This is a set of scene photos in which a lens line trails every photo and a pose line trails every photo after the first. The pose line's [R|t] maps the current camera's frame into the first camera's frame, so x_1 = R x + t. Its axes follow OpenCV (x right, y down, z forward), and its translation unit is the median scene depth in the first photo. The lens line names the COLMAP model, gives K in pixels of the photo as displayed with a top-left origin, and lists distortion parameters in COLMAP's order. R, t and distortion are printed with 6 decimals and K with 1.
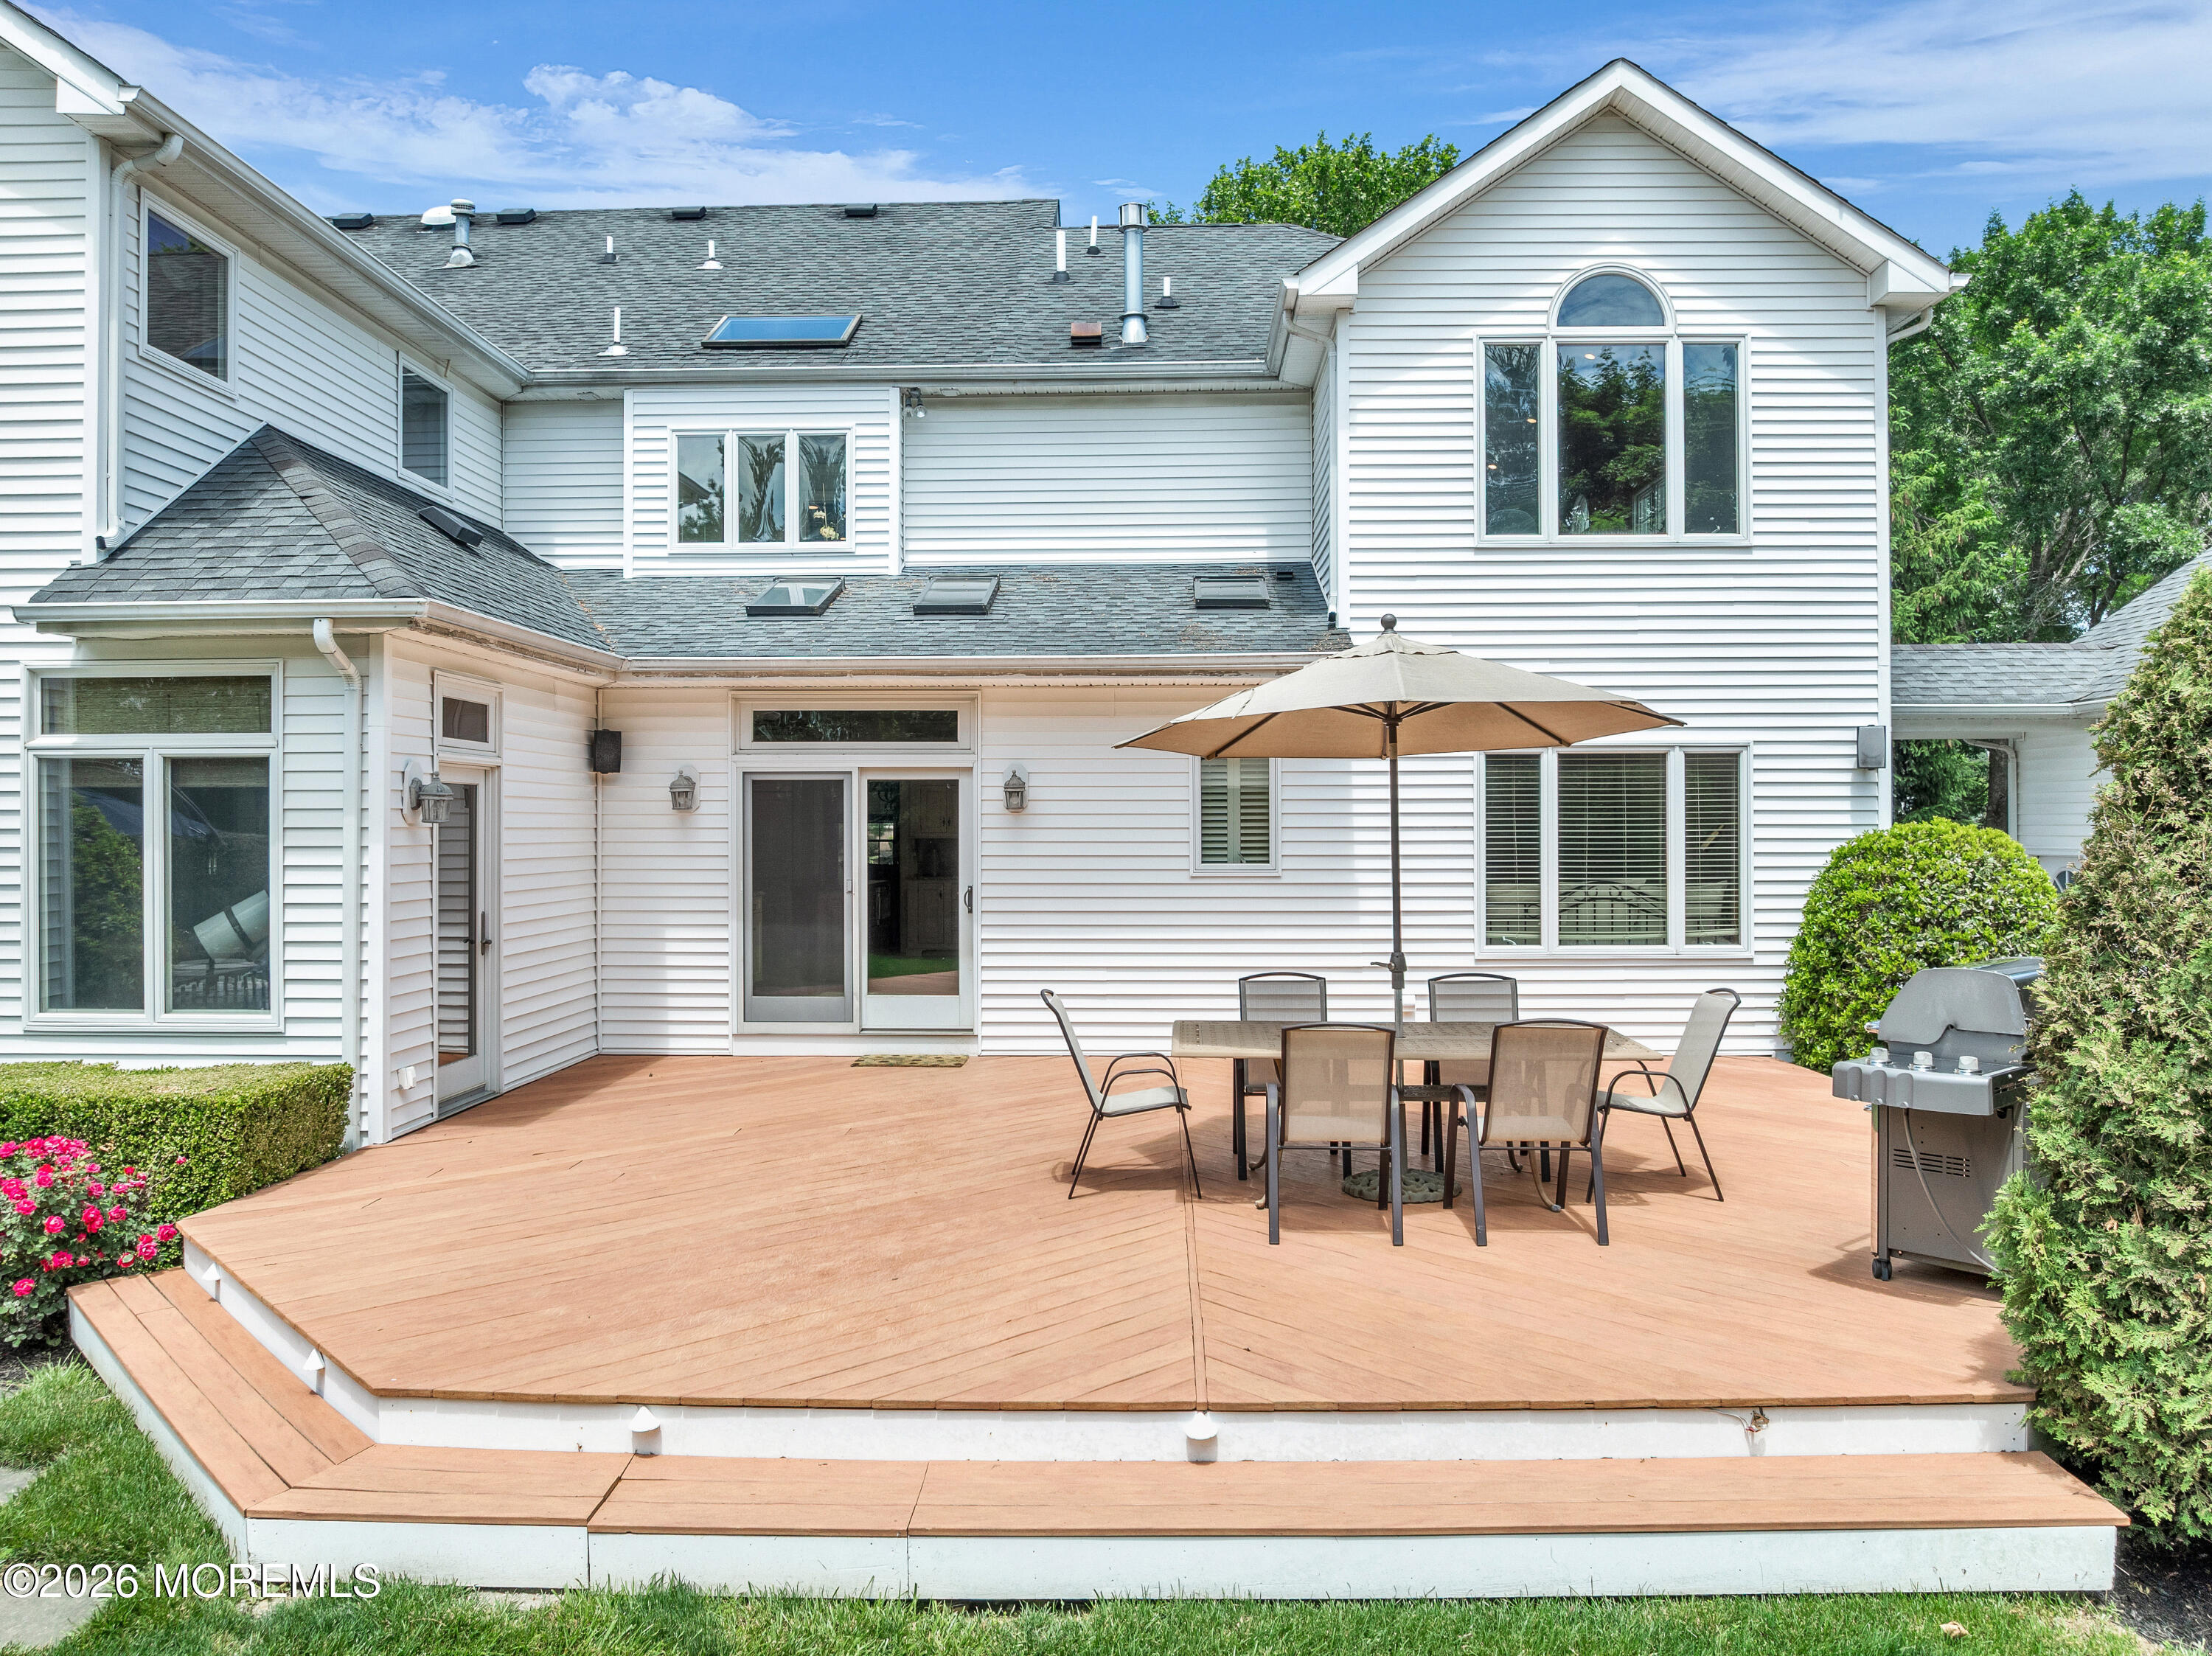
lens RADIAL K [[1574.2, 0, 1104.1], [0, 1574.2, 822.1], [0, 0, 1]] dist [-0.034957, 0.001026]
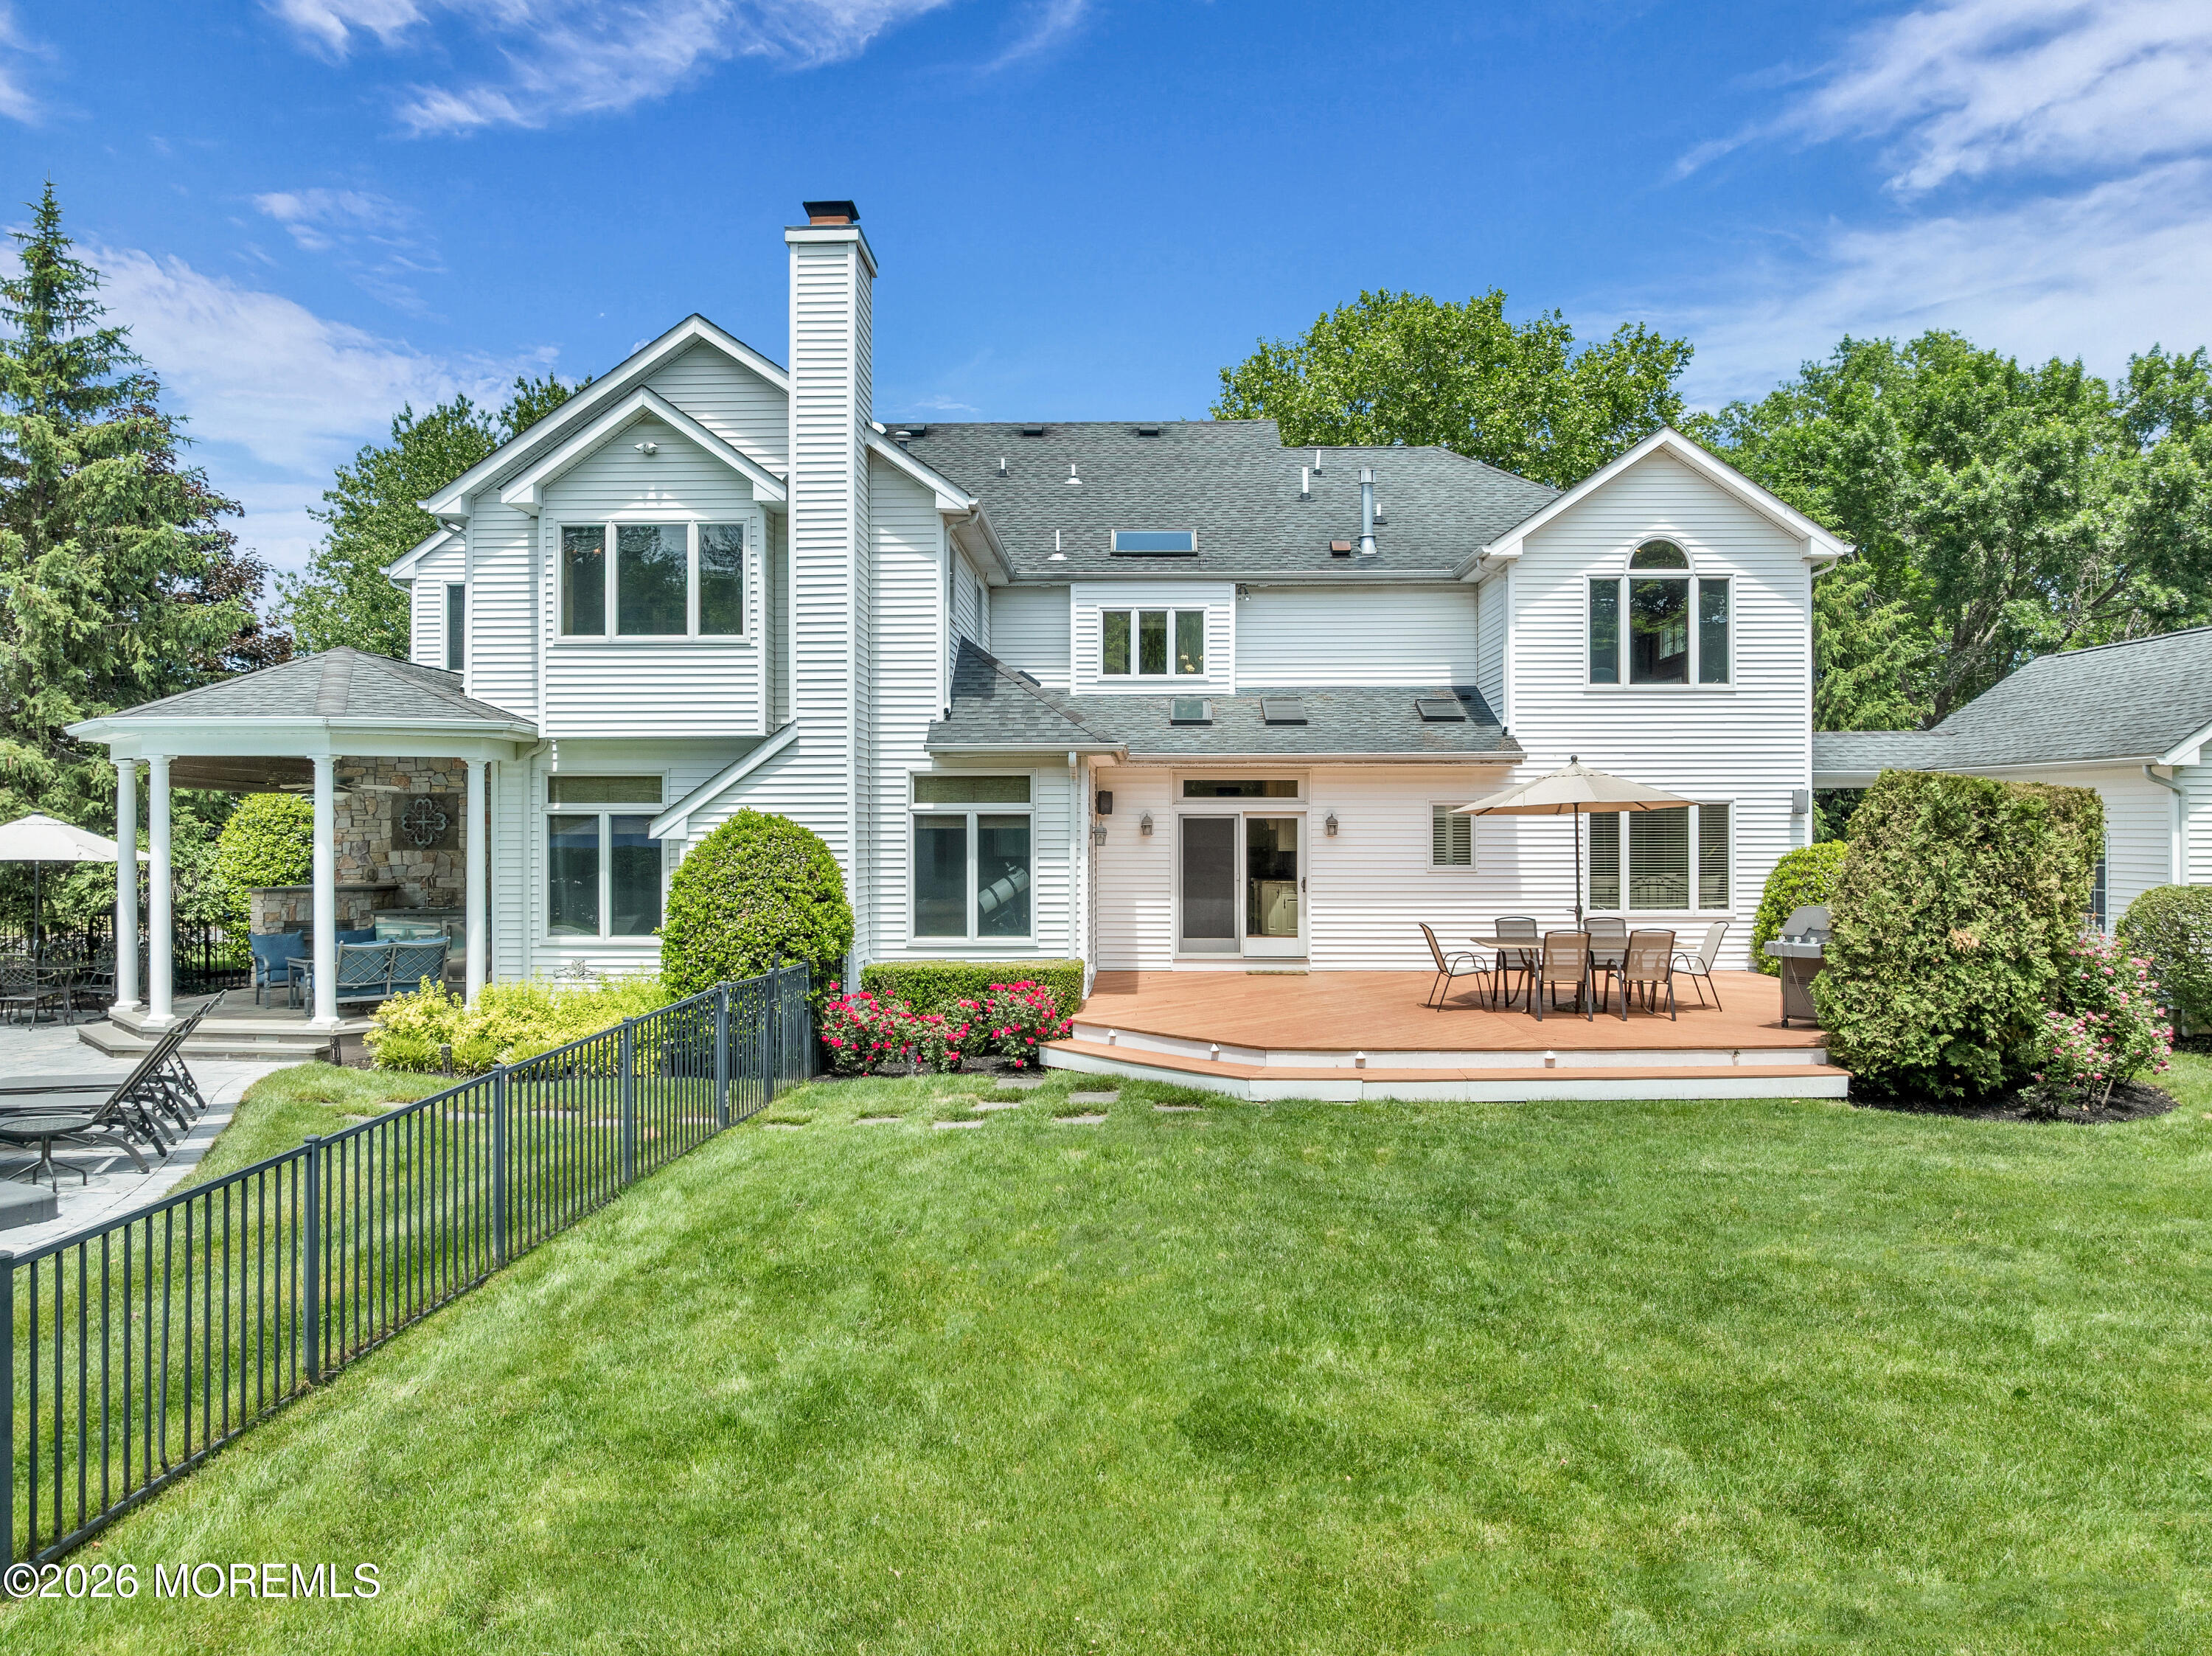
lens RADIAL K [[1574.2, 0, 1103.9], [0, 1574.2, 823.4], [0, 0, 1]] dist [-0.034957, 0.001026]
pose [[0.999978, 0.000439, 0.006545, -0.332638], [-0.000457, 0.999996, 0.002759, -0.026473], [-0.006544, -0.002762, 0.999975, -0.816387]]
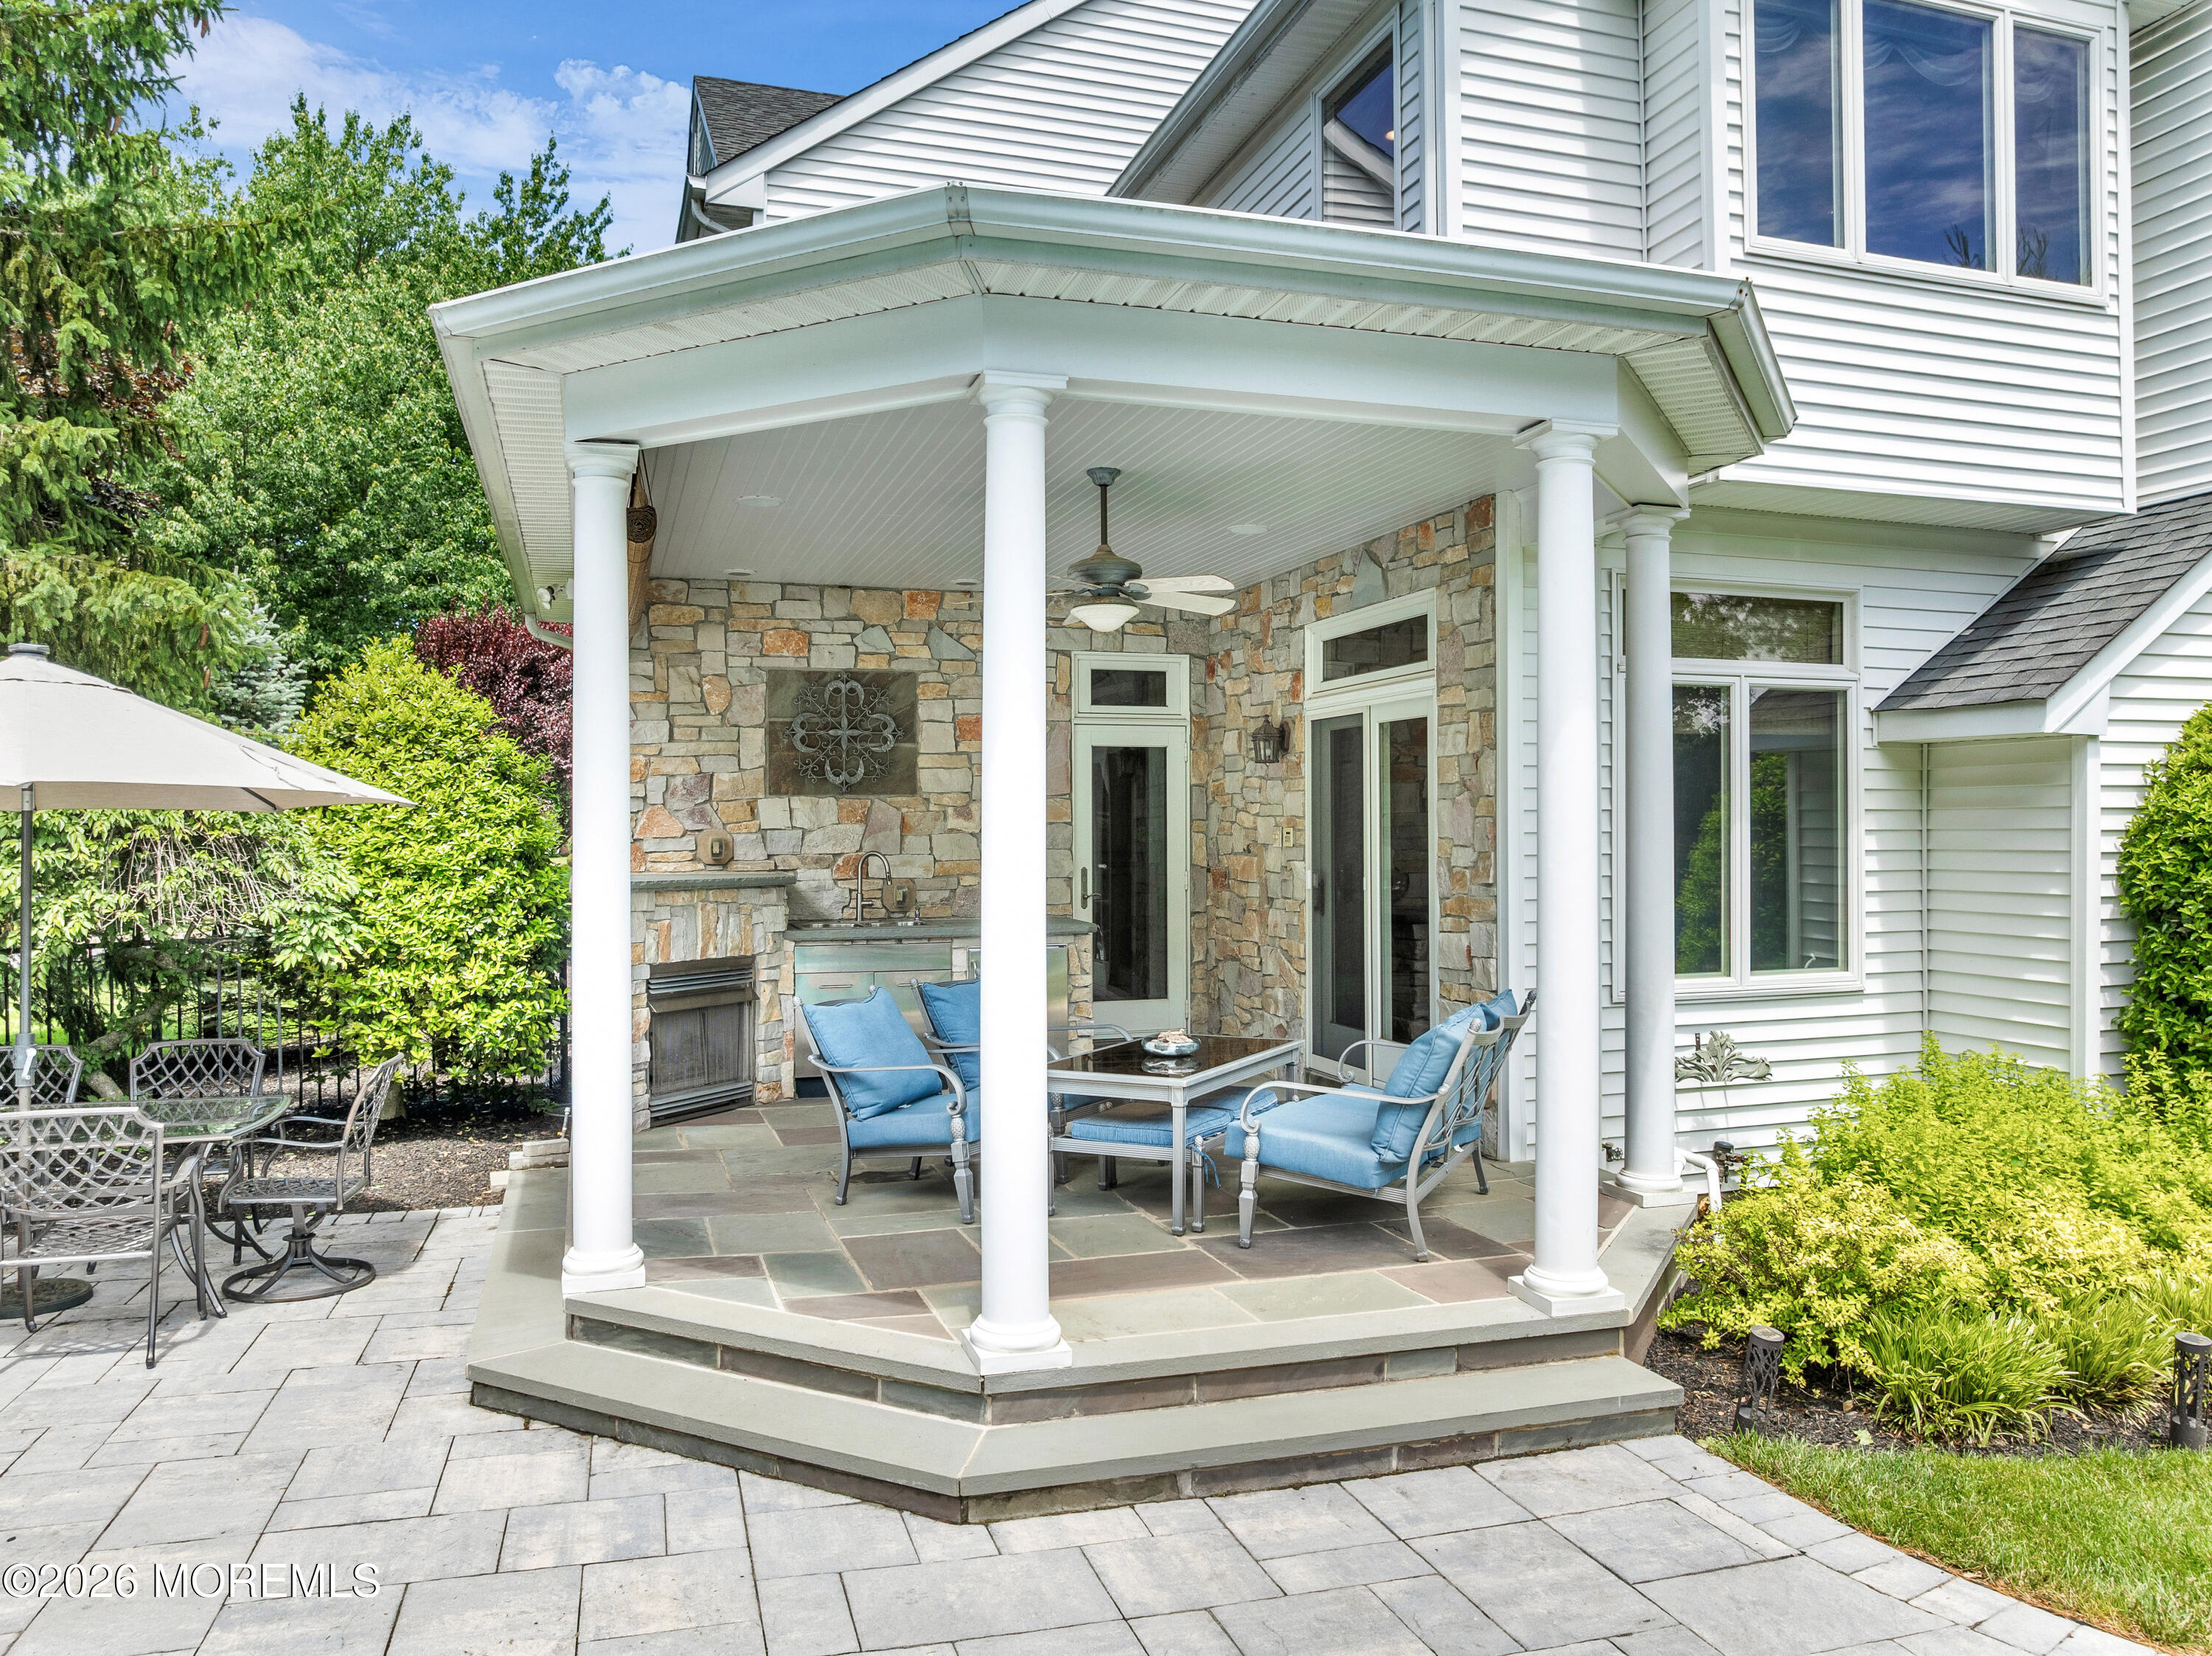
lens RADIAL K [[1574.2, 0, 1115.7], [0, 1574.2, 829.1], [0, 0, 1]] dist [-0.034957, 0.001026]
pose [[0.937231, -0.002185, 0.348701, -1.299535], [0.001315, 0.999995, 0.002732, 0.027545], [-0.348706, -0.002102, 0.937230, 0.223133]]
